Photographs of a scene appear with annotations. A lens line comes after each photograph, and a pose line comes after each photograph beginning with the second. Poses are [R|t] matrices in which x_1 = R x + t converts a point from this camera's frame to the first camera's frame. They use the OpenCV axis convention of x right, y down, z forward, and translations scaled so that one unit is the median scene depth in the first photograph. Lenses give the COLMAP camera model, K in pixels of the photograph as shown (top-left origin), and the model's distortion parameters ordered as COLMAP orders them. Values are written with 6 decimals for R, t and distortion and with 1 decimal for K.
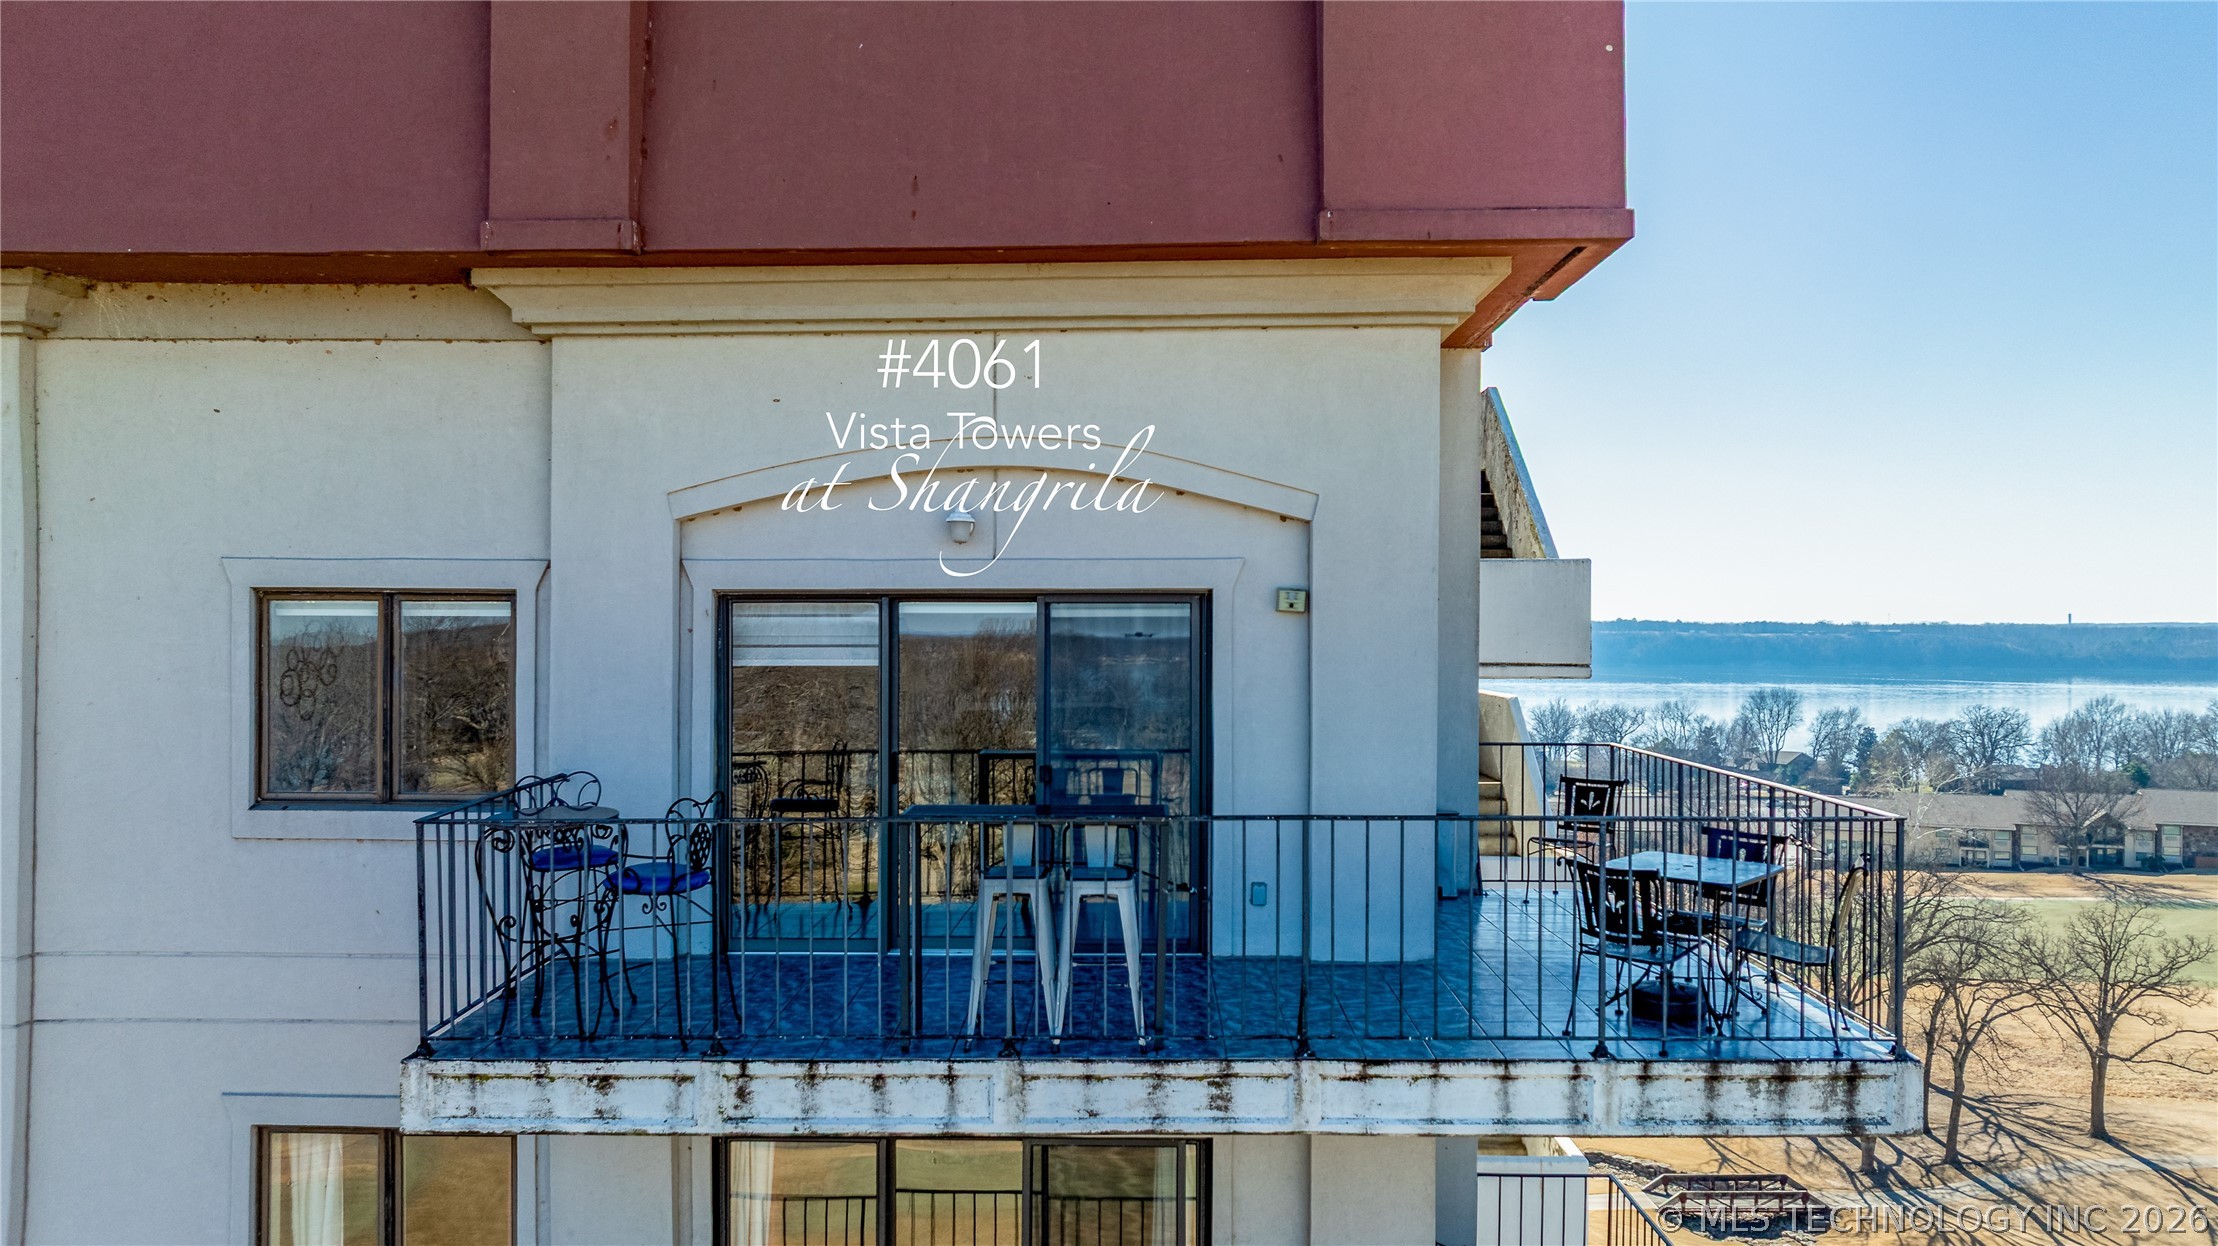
lens RADIAL K [[1634.6, 0, 1106.2], [0, 1634.6, 621.1], [0, 0, 1]] dist [-0.025025, 0.024242]
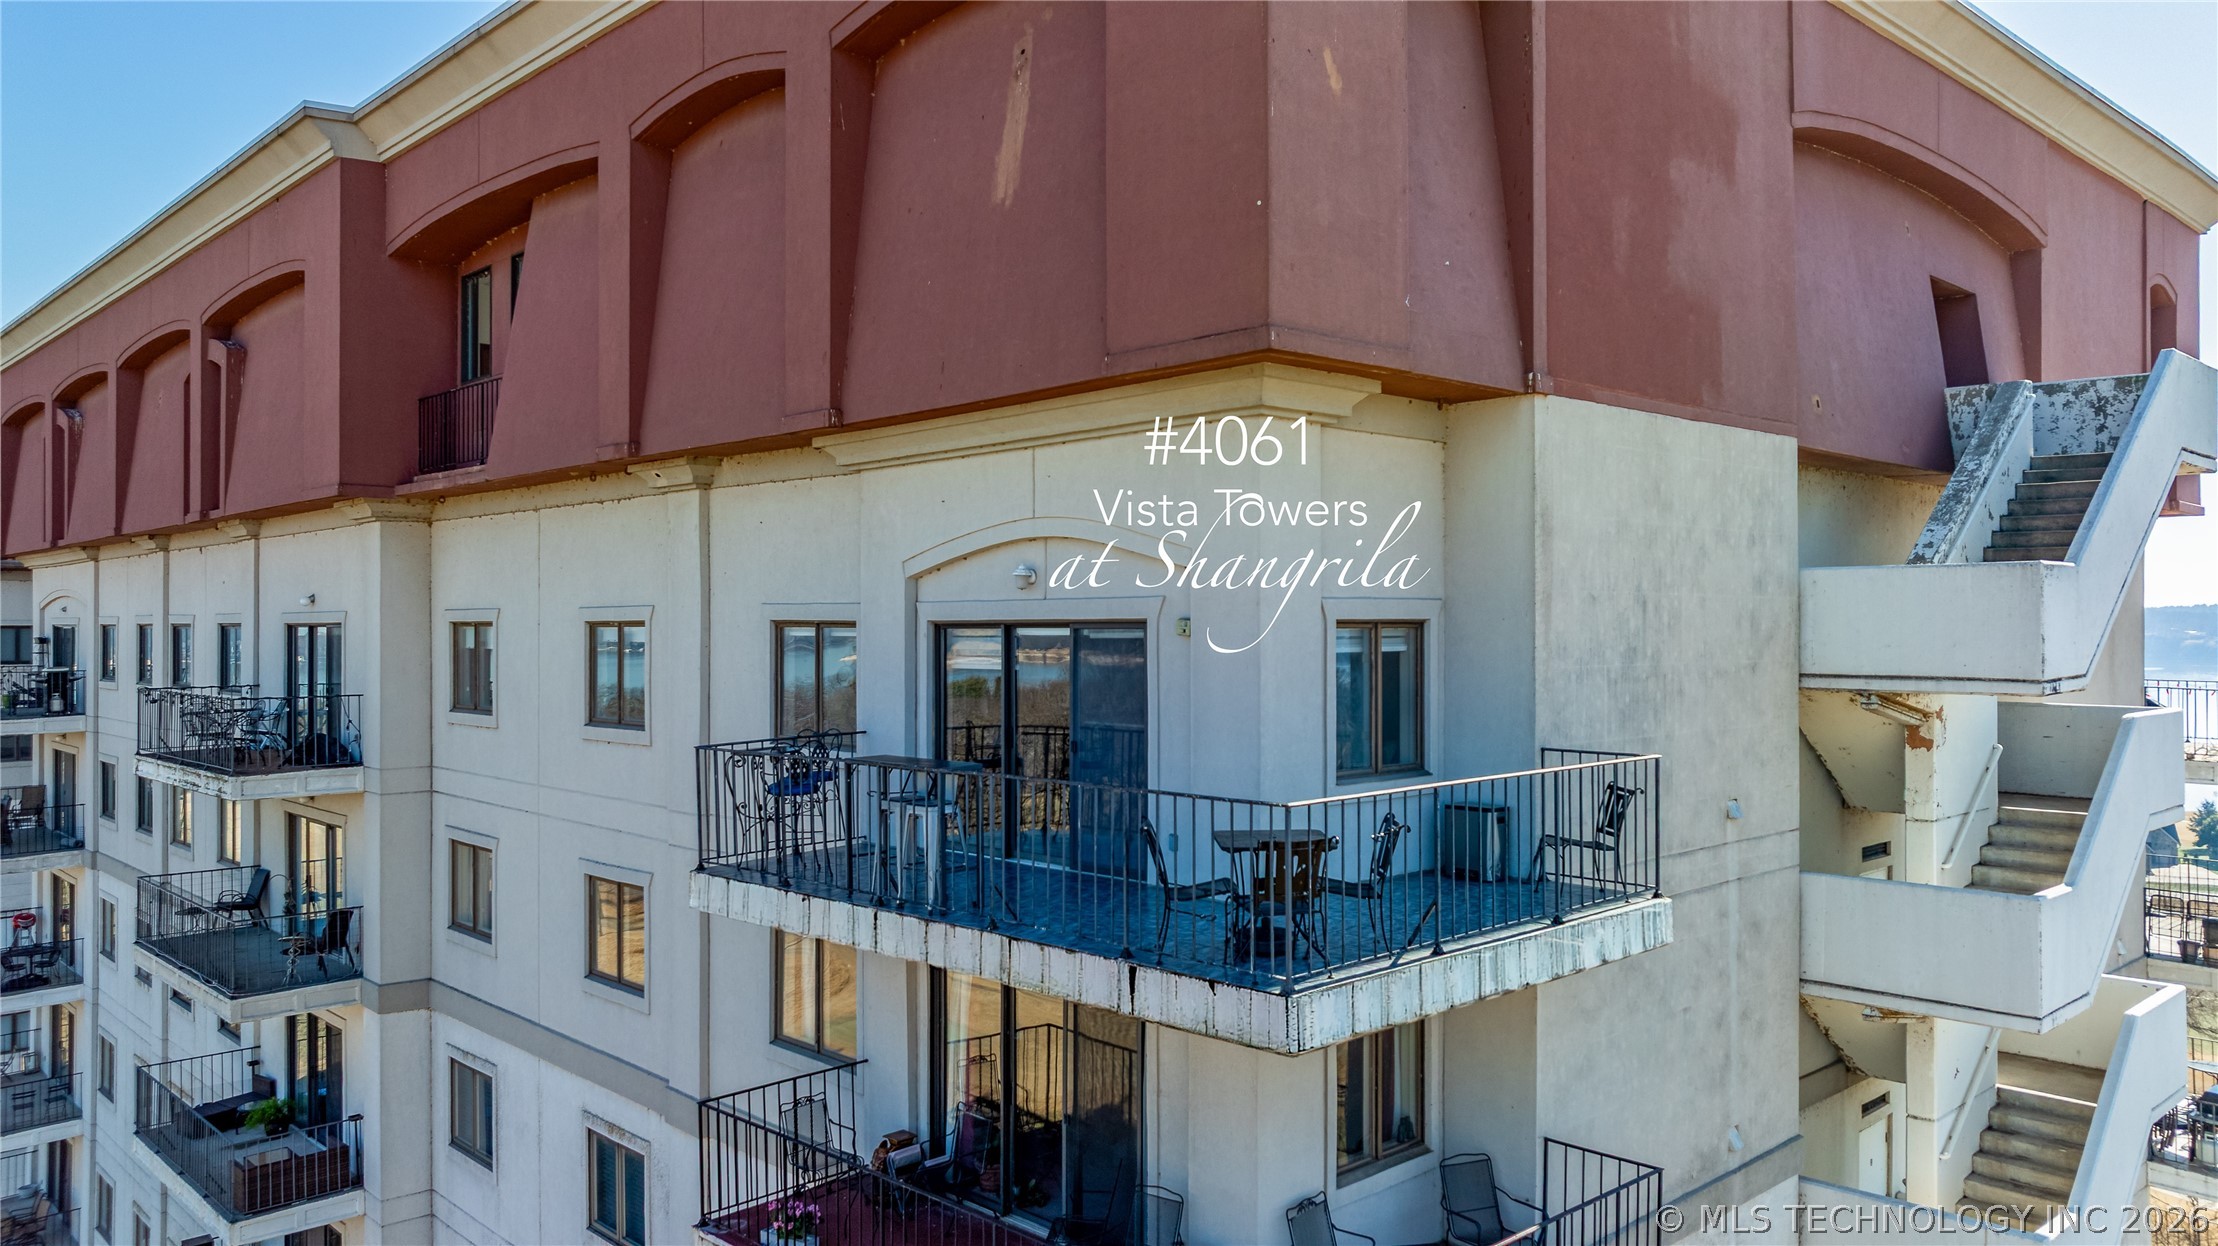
lens RADIAL K [[1634.6, 0, 1098.8], [0, 1634.6, 620.4], [0, 0, 1]] dist [-0.025025, 0.024242]
pose [[0.701196, -0.006068, -0.712942, 1.065022], [0.007530, 0.999971, -0.001105, -0.017141], [0.712929, -0.004594, 0.701222, -0.006708]]
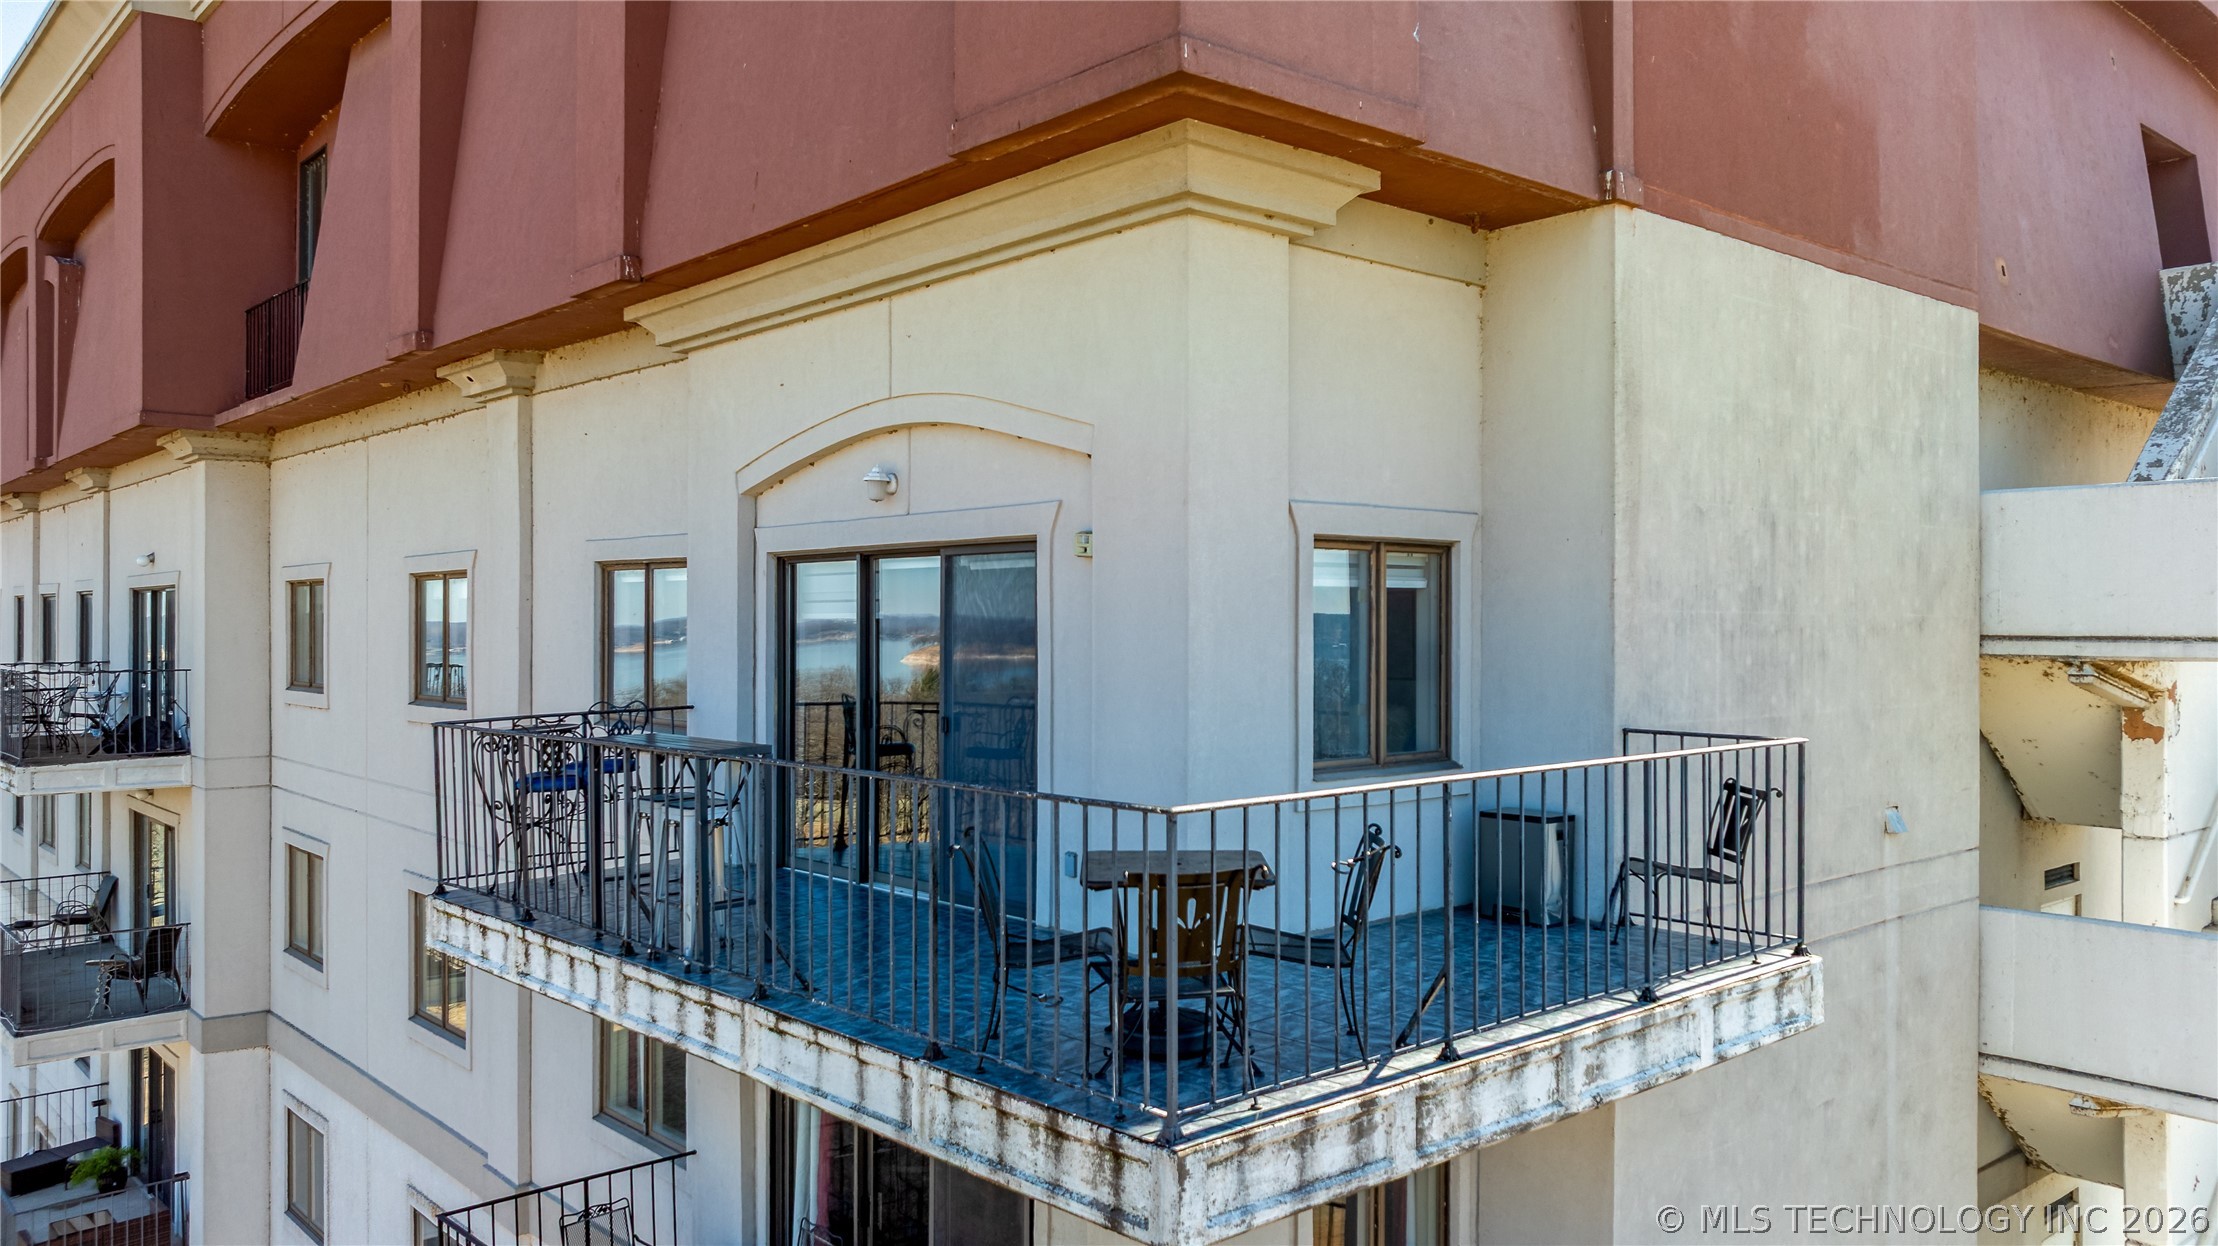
lens RADIAL K [[1634.6, 0, 1108.1], [0, 1634.6, 632.6], [0, 0, 1]] dist [-0.025025, 0.024242]
pose [[0.671956, -0.000327, -0.740591, 0.817869], [0.004820, 0.999981, 0.003931, 0.036006], [0.740575, -0.006211, 0.671945, 0.413613]]
